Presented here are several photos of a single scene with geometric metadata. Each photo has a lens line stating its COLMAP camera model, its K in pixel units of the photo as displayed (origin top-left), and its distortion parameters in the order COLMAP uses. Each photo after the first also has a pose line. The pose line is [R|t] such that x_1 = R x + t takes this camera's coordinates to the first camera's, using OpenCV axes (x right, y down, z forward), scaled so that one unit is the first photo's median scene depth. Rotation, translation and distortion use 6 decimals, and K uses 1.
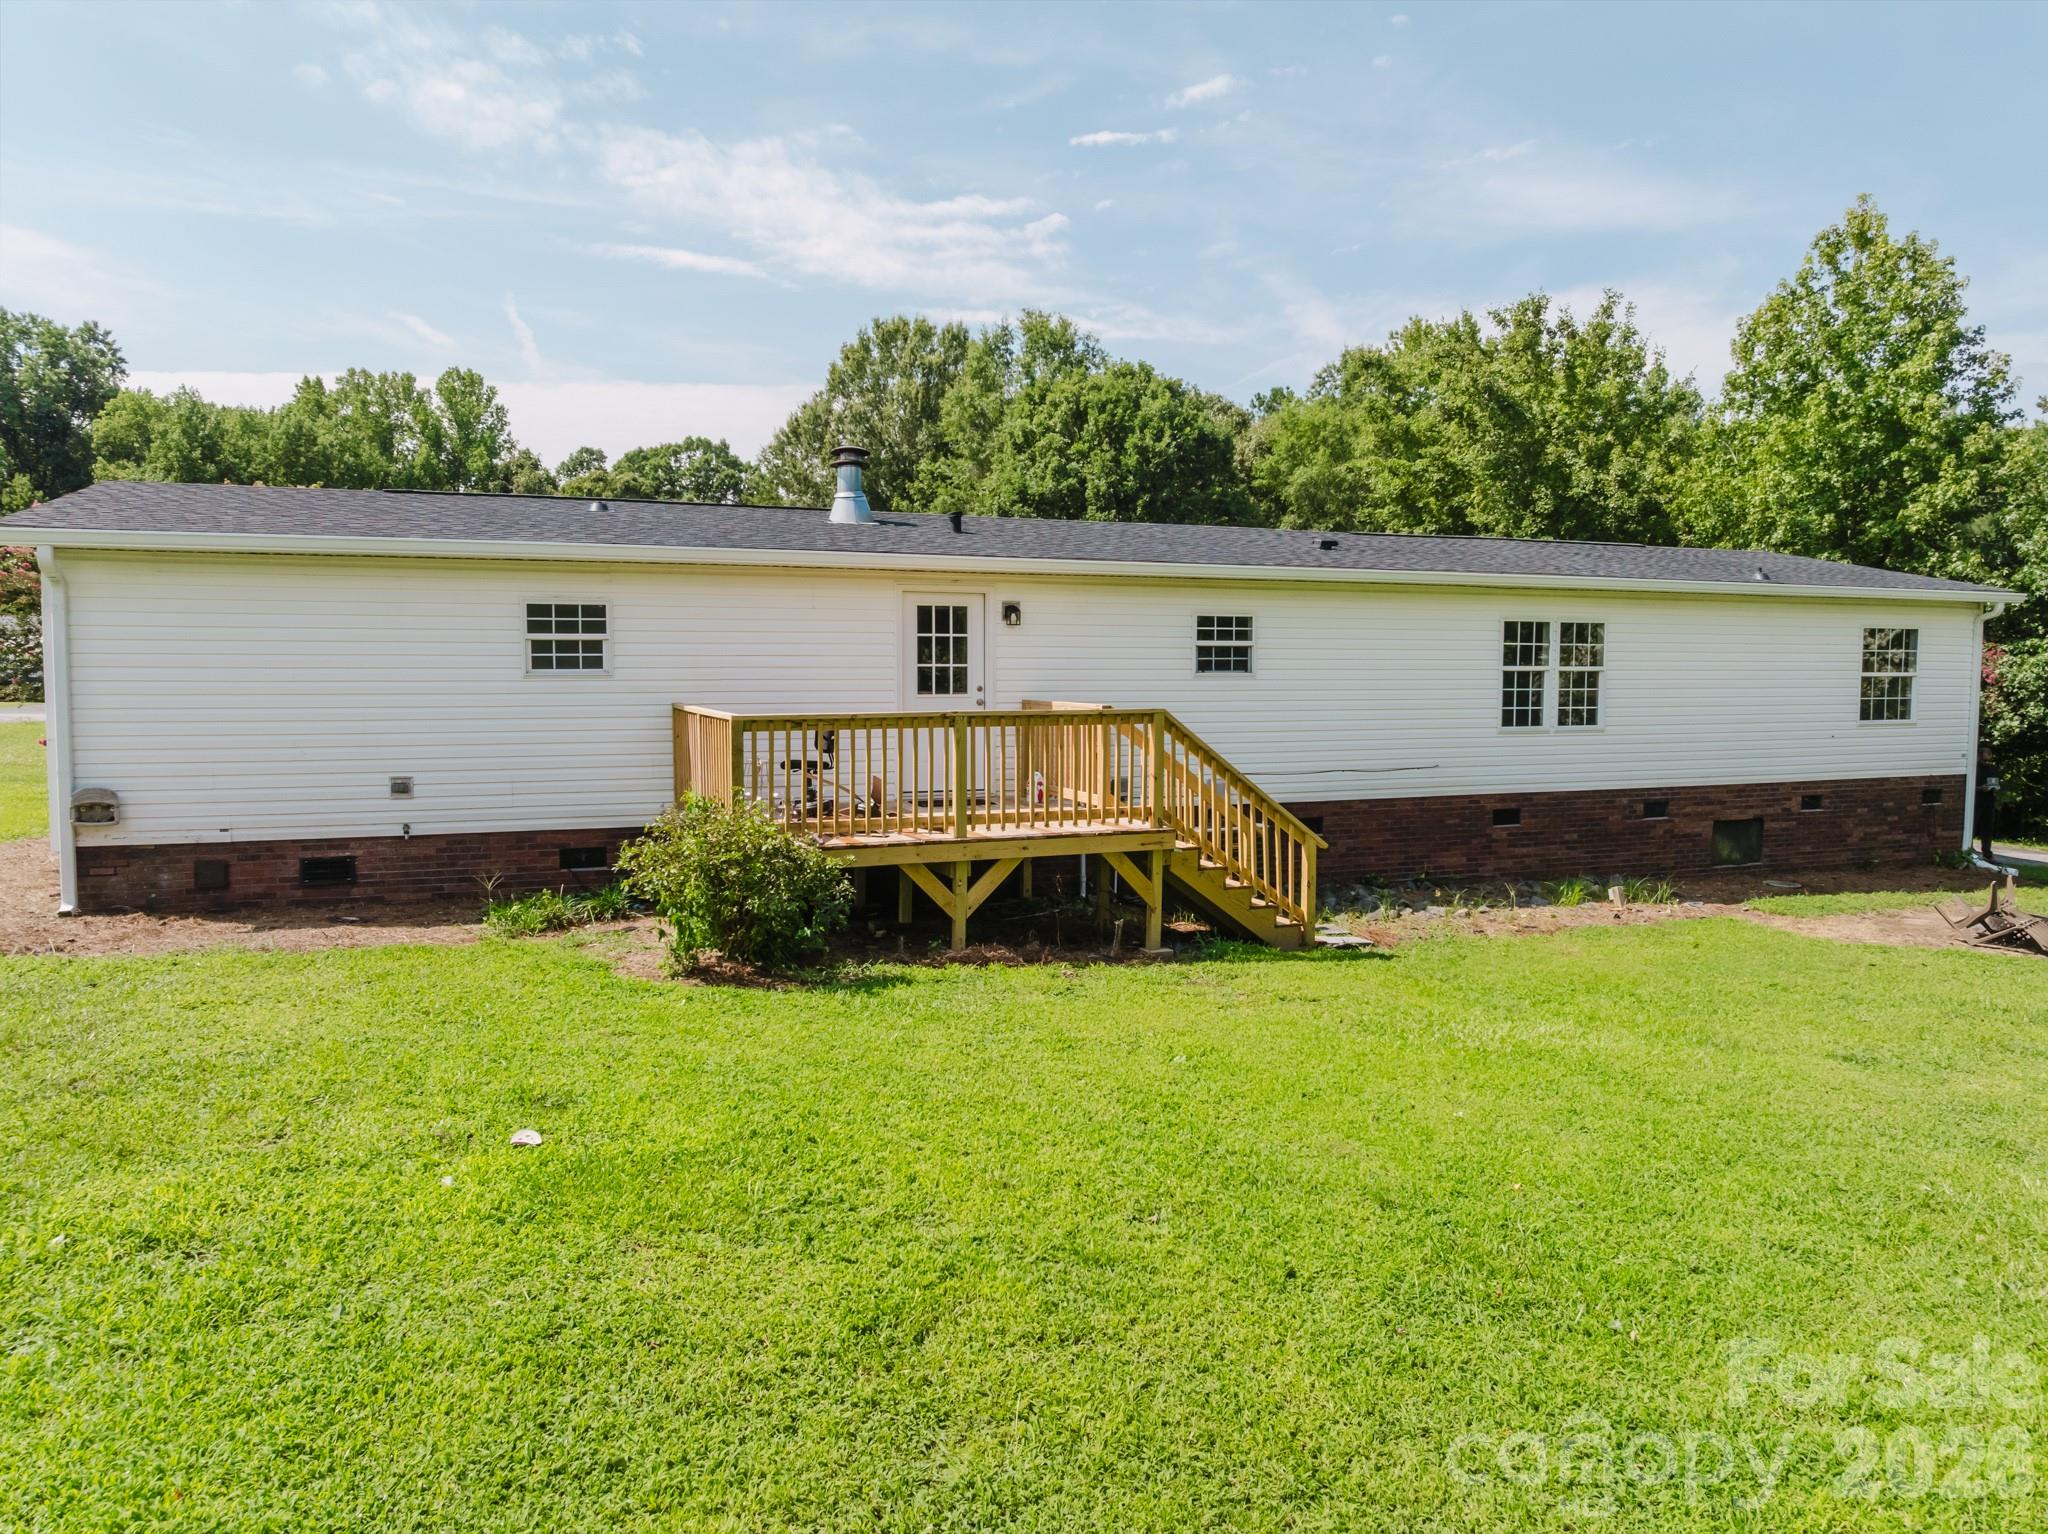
lens RADIAL K [[1440.8, 0, 1027.4], [0, 1440.8, 753.0], [0, 0, 1]] dist [-0.035555, 0.001165]
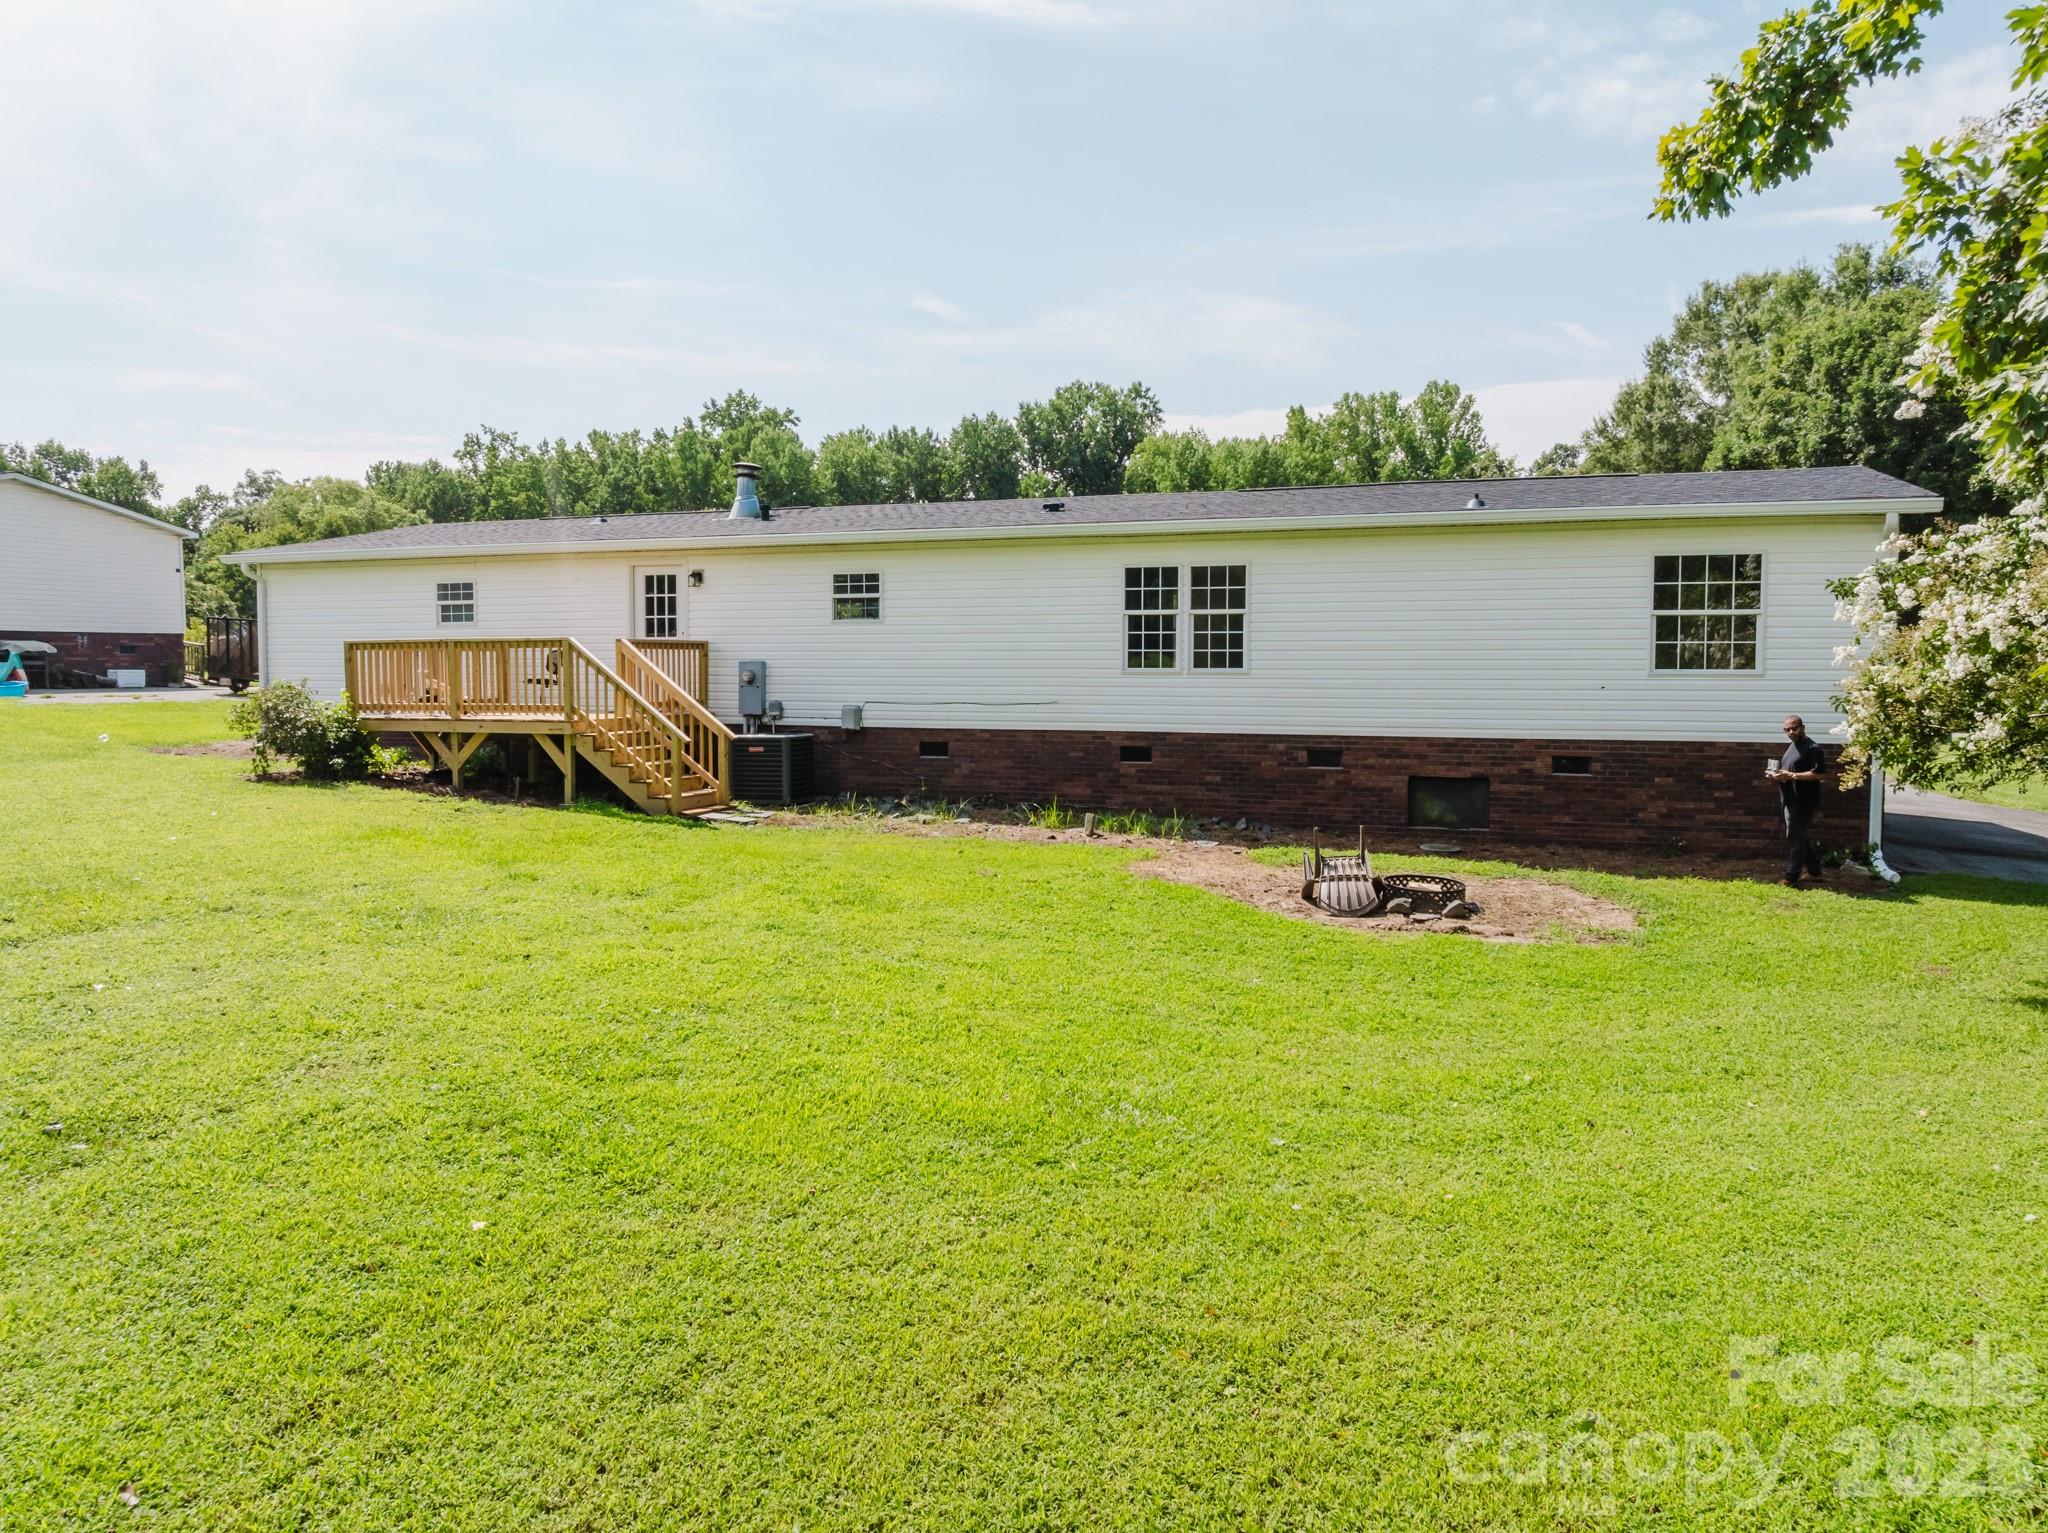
lens RADIAL K [[1416.2, 0, 1024.0], [0, 1416.2, 766.5], [0, 0, 1]] dist [-0.012250, 0.001018]
pose [[0.740222, 0.047689, -0.670669, 0.960842], [-0.041334, 0.998822, 0.025403, 0.030359], [0.671091, 0.008918, 0.741321, 0.172785]]
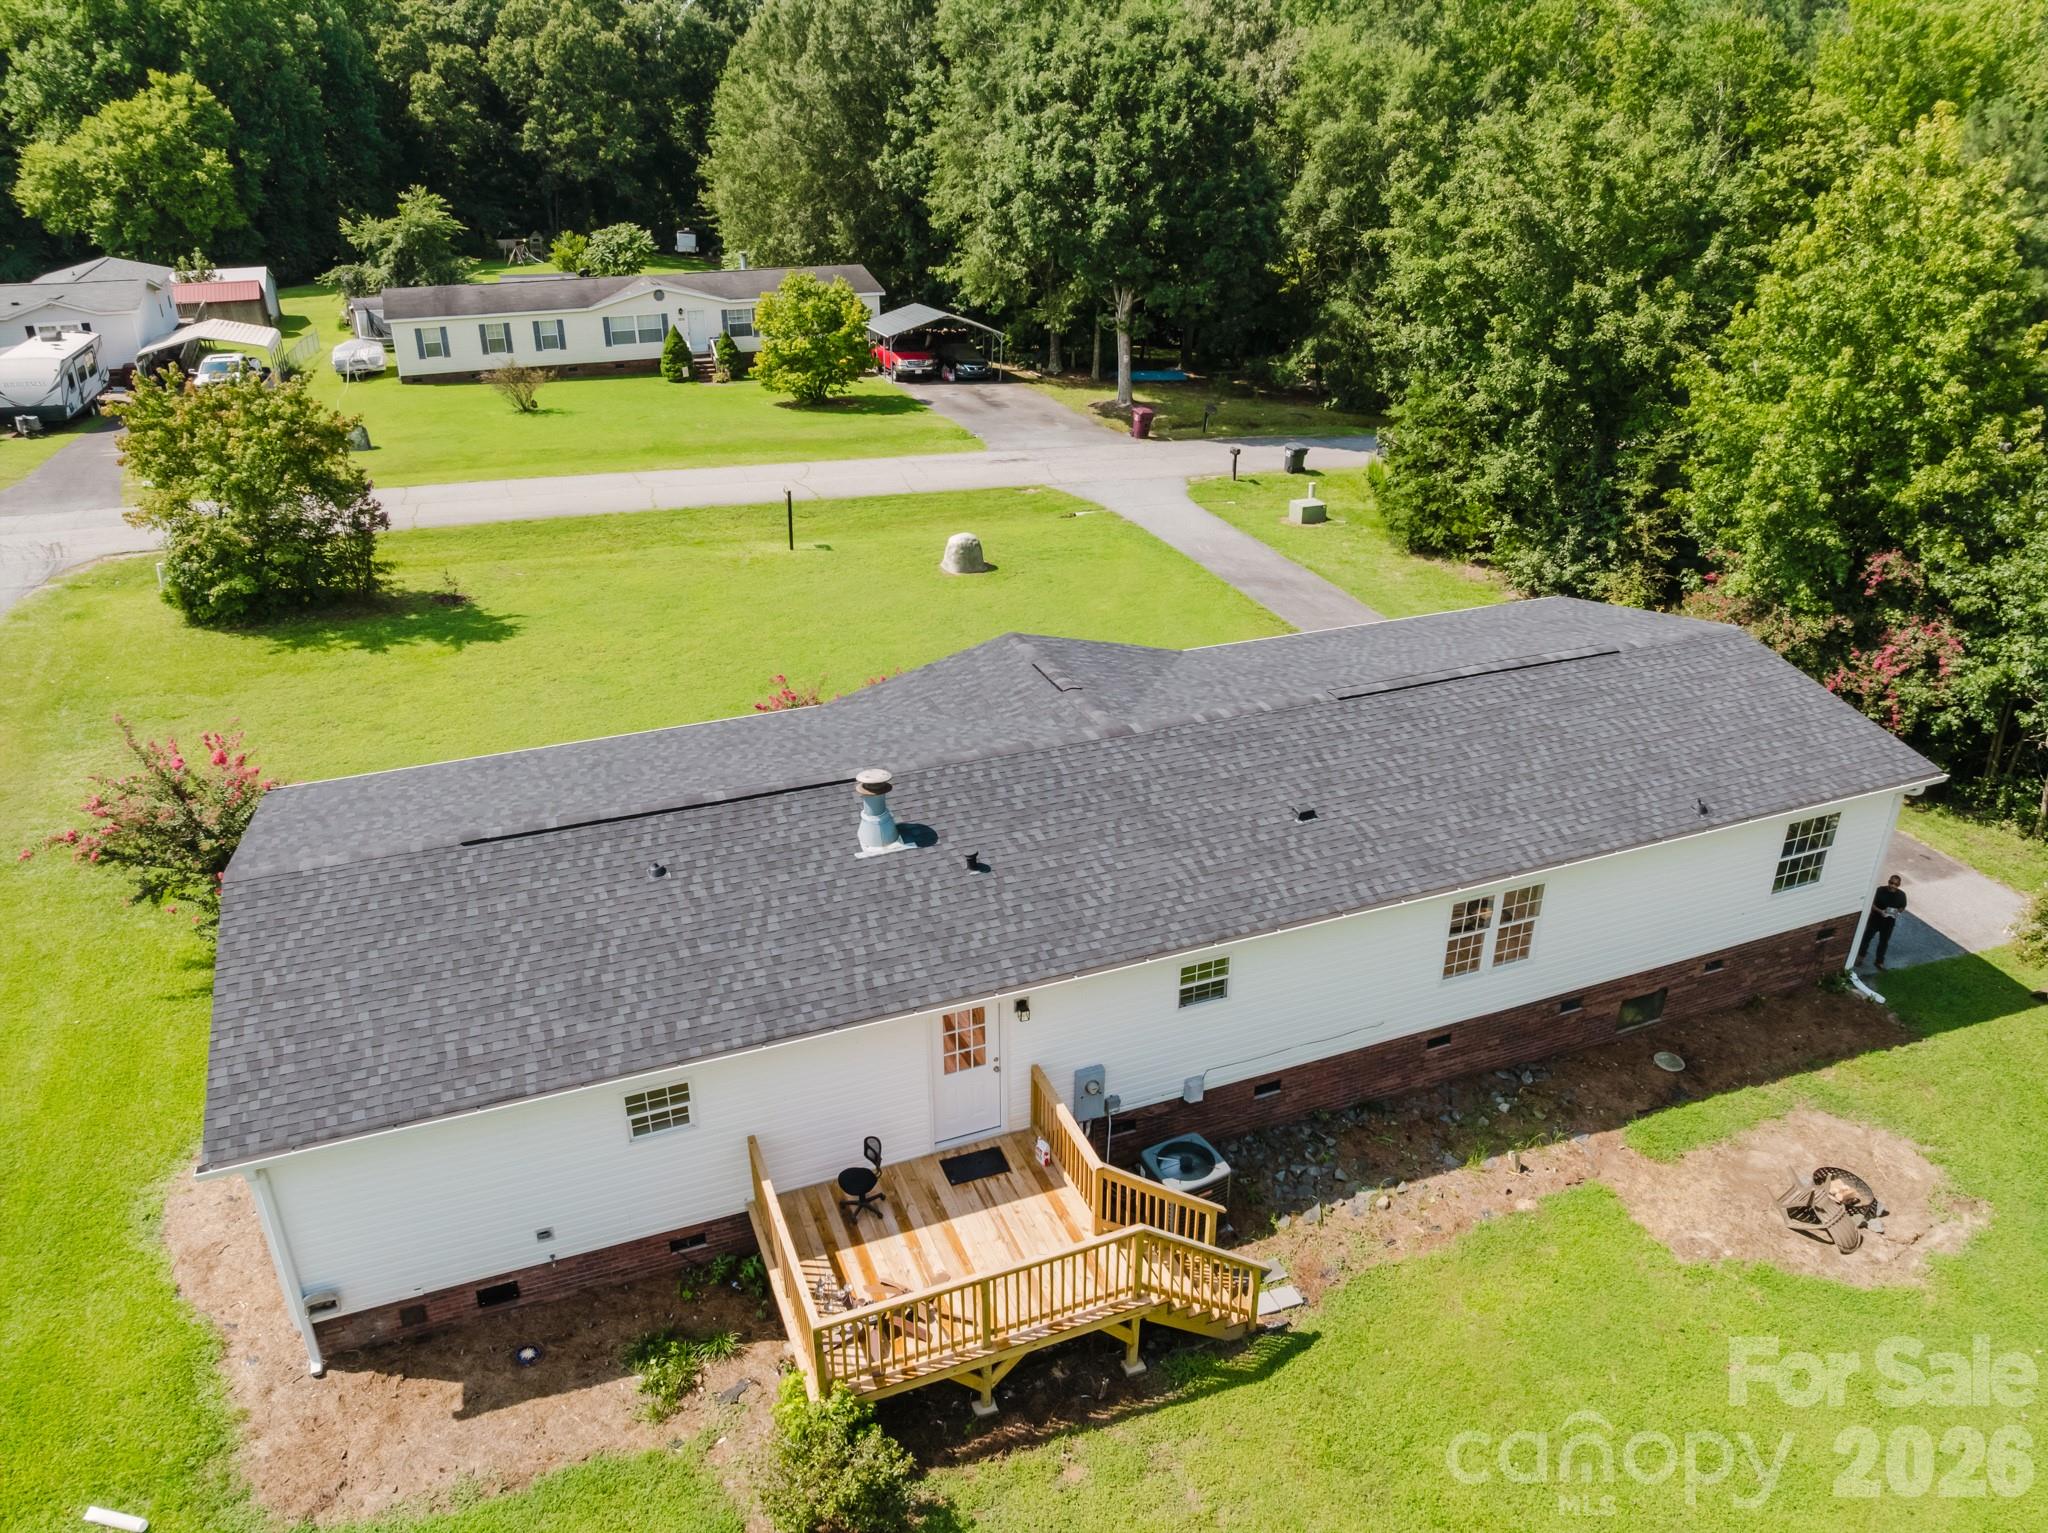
lens RADIAL K [[1440.8, 0, 1027.4], [0, 1440.8, 752.5], [0, 0, 1]] dist [-0.035555, 0.001165]
pose [[0.999972, -0.004547, -0.005991, 0.001218], [0.006427, 0.930330, 0.366668, -0.609563], [0.003906, -0.366696, 0.930333, -0.017647]]
